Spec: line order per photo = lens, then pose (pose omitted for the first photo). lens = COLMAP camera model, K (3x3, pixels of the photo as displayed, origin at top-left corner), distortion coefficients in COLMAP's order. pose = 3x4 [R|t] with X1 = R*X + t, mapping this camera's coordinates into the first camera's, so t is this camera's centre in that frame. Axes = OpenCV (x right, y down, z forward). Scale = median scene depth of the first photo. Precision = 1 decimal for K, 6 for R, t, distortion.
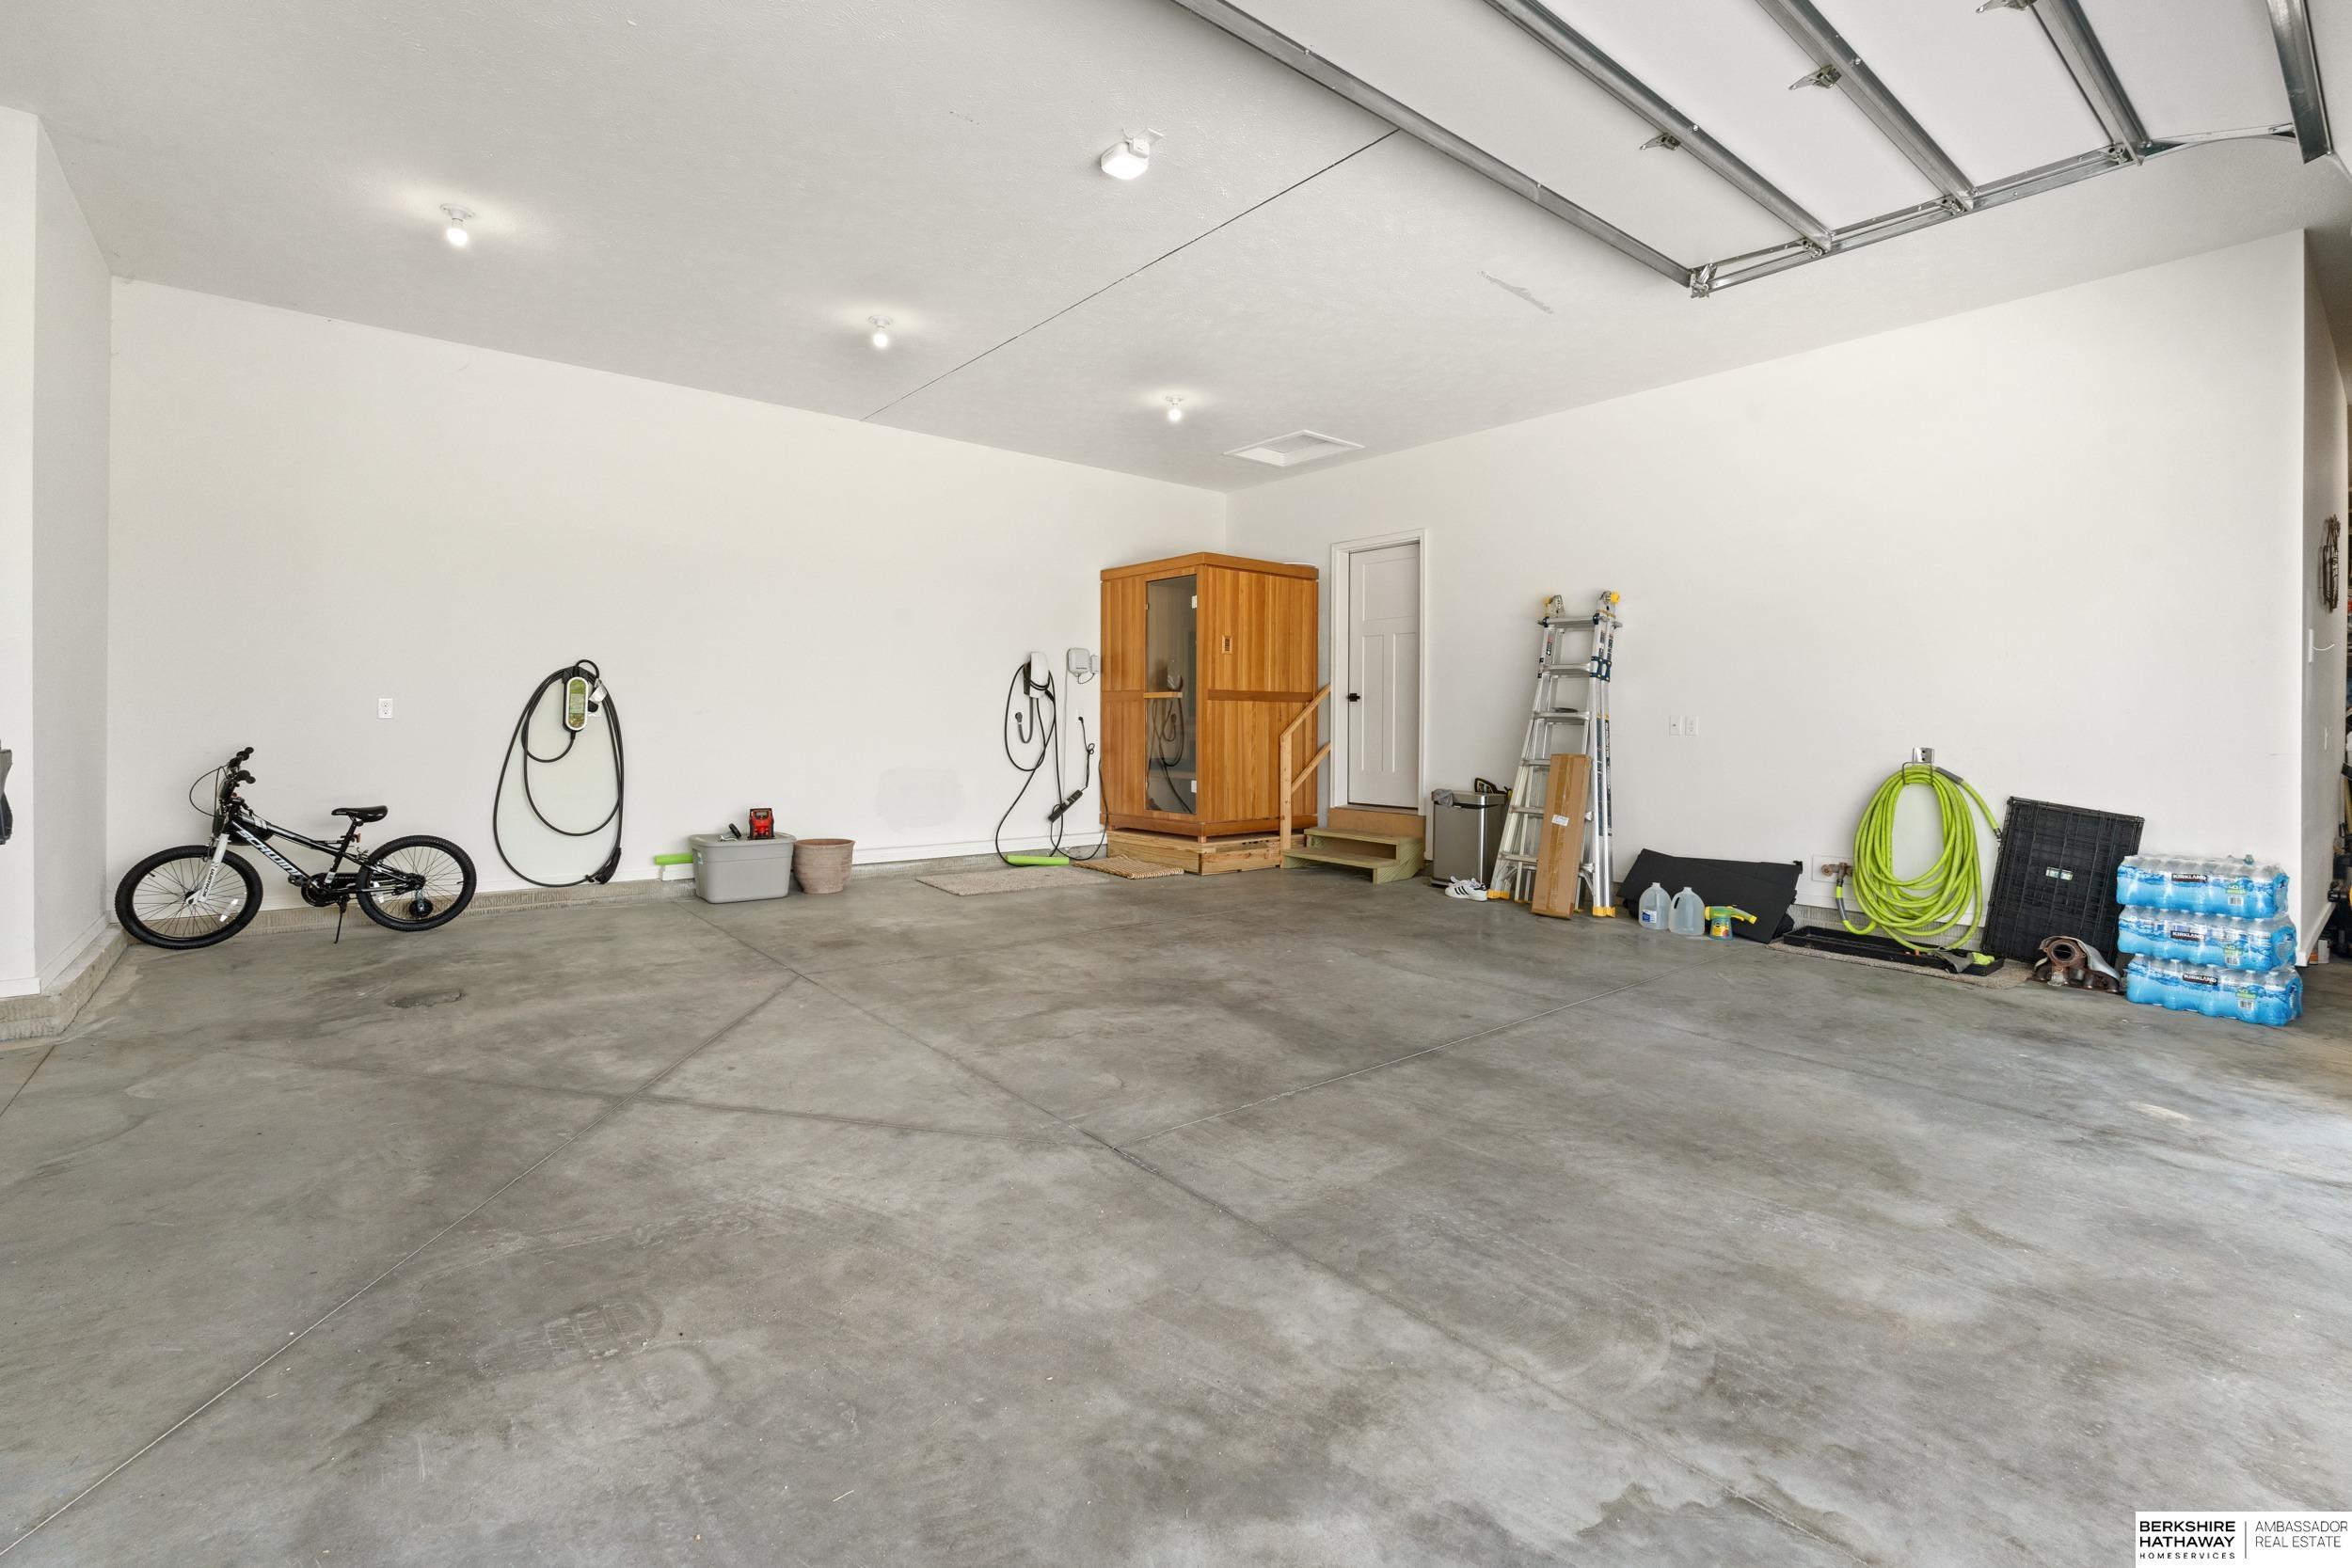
lens RADIAL K [[1041.0, 0, 1175.2], [0, 1041.0, 733.4], [0, 0, 1]] dist [-0.009635, 0.000807]
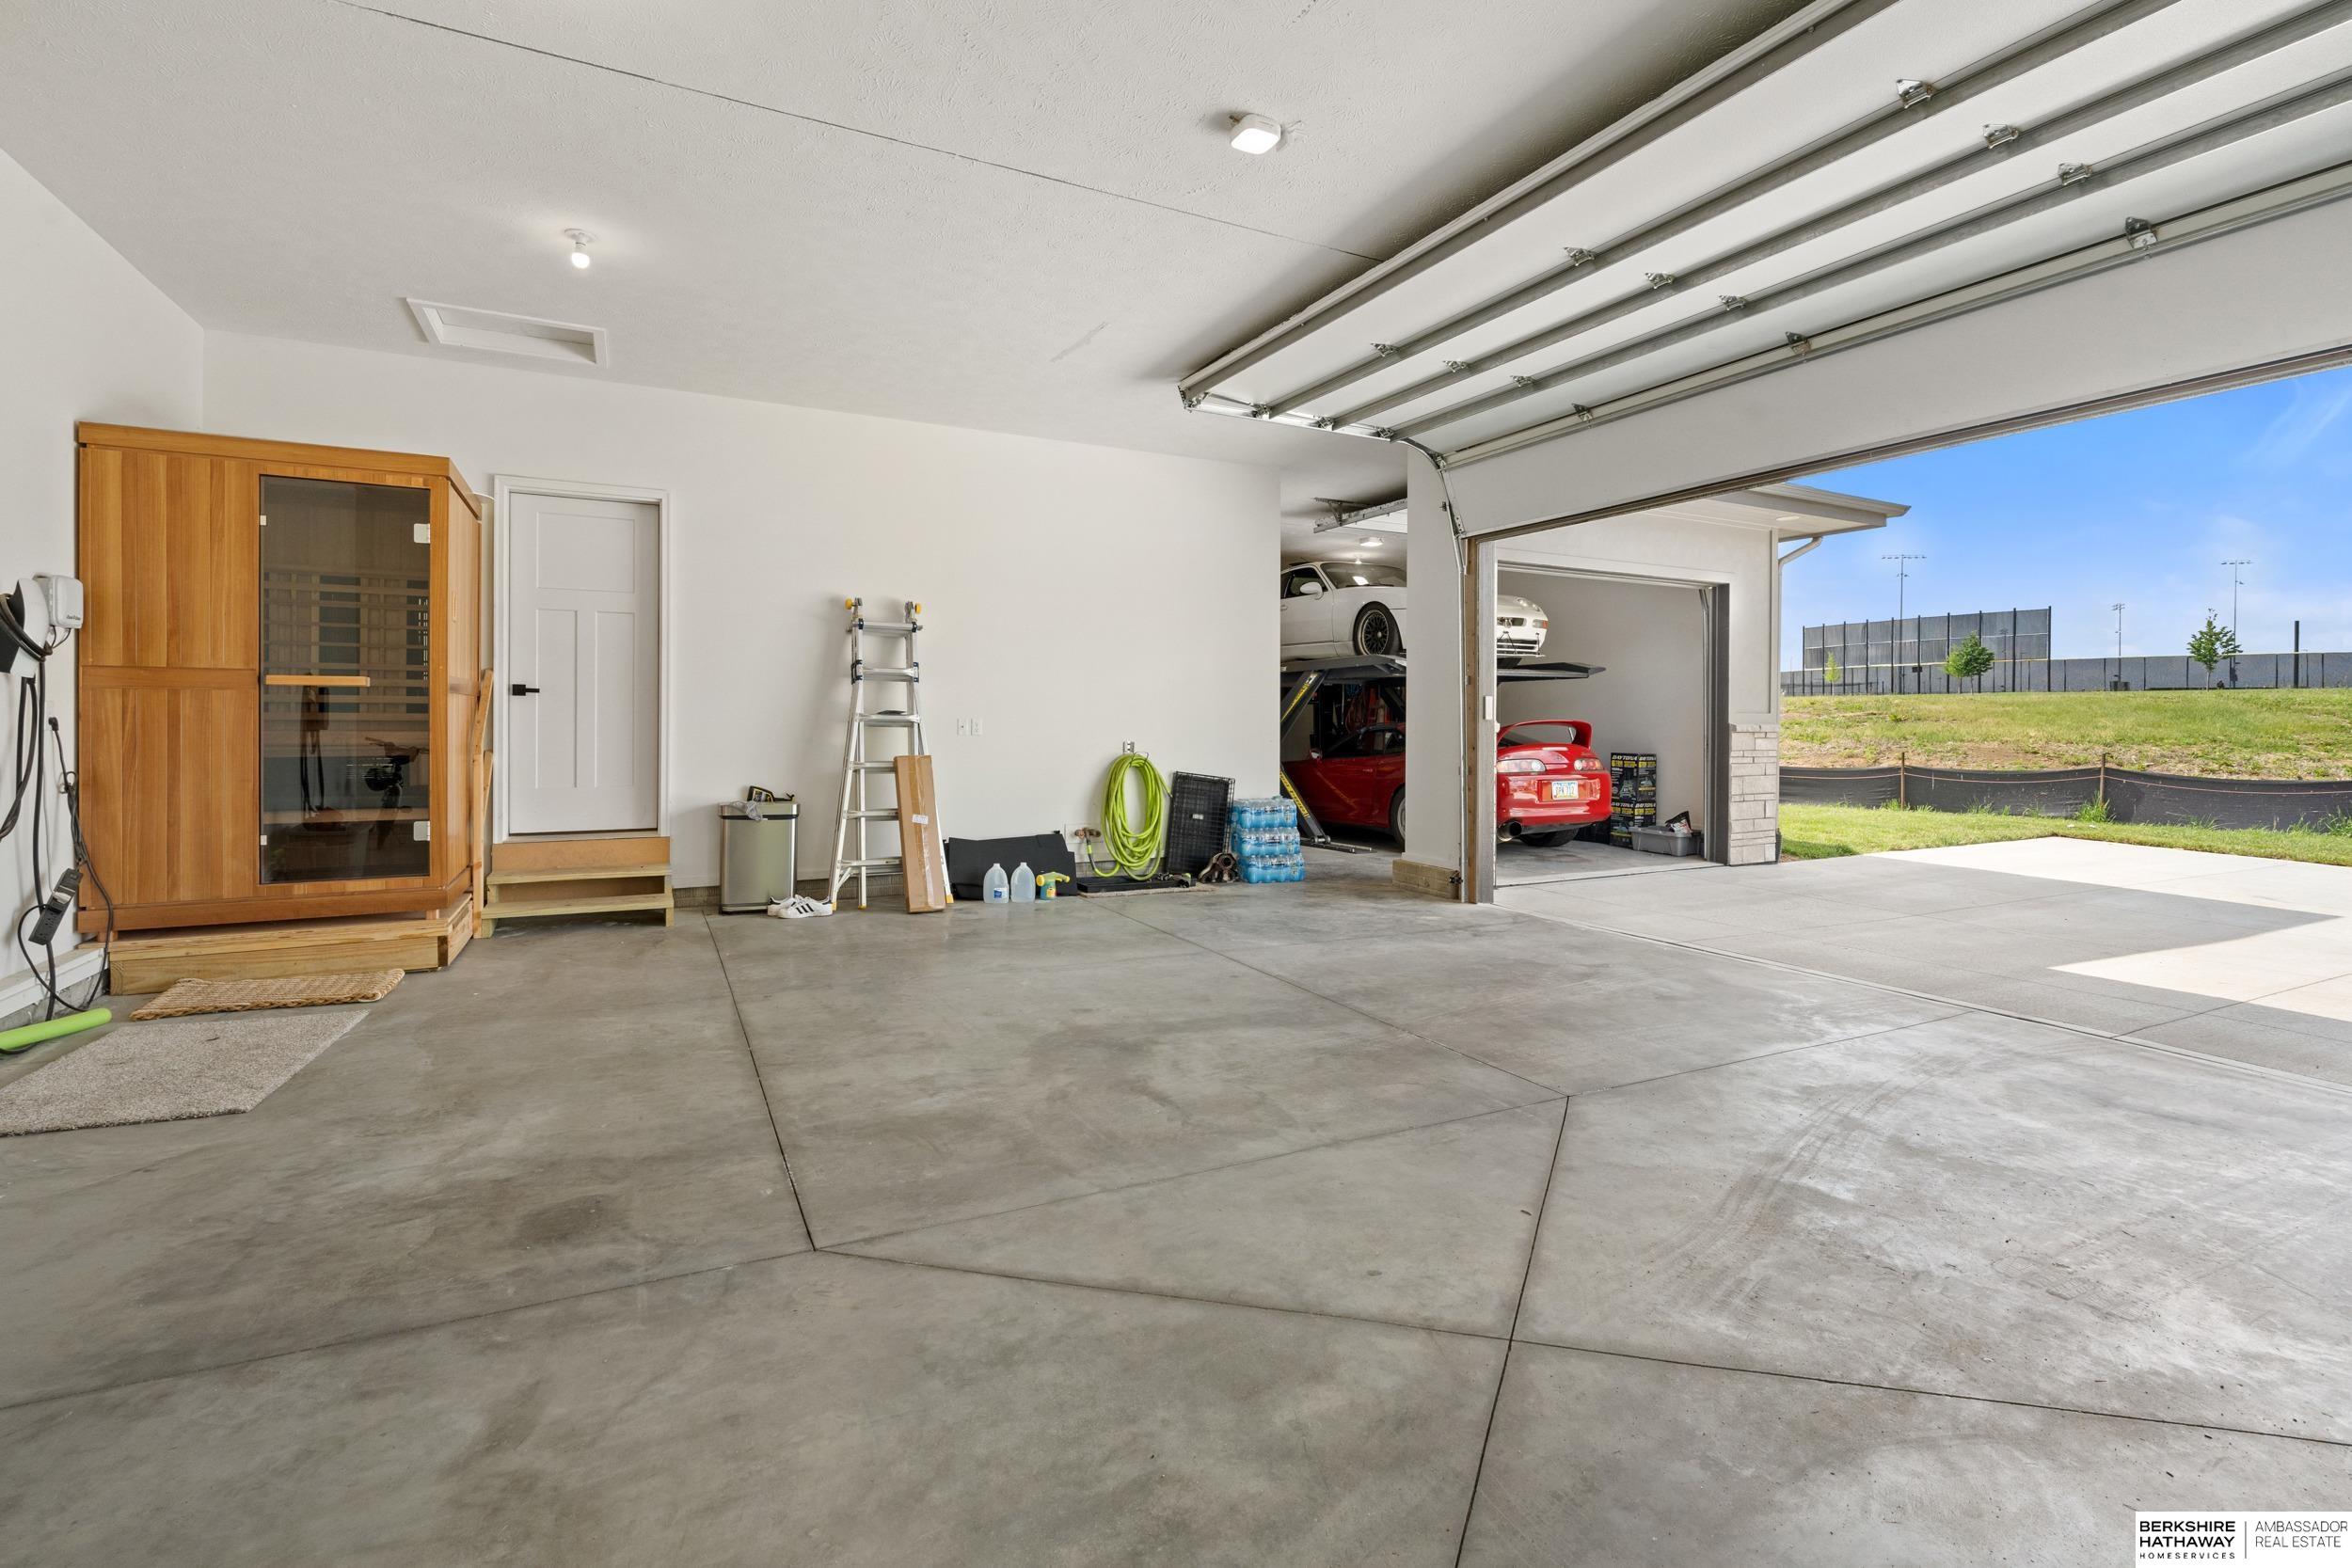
lens RADIAL K [[1041.0, 0, 1175.2], [0, 1041.0, 733.4], [0, 0, 1]] dist [-0.009635, 0.000807]
pose [[0.219364, -0.018872, 0.975461, -0.646927], [0.004282, 0.999822, 0.018380, -0.022835], [-0.975634, 0.000145, 0.219406, 0.573862]]
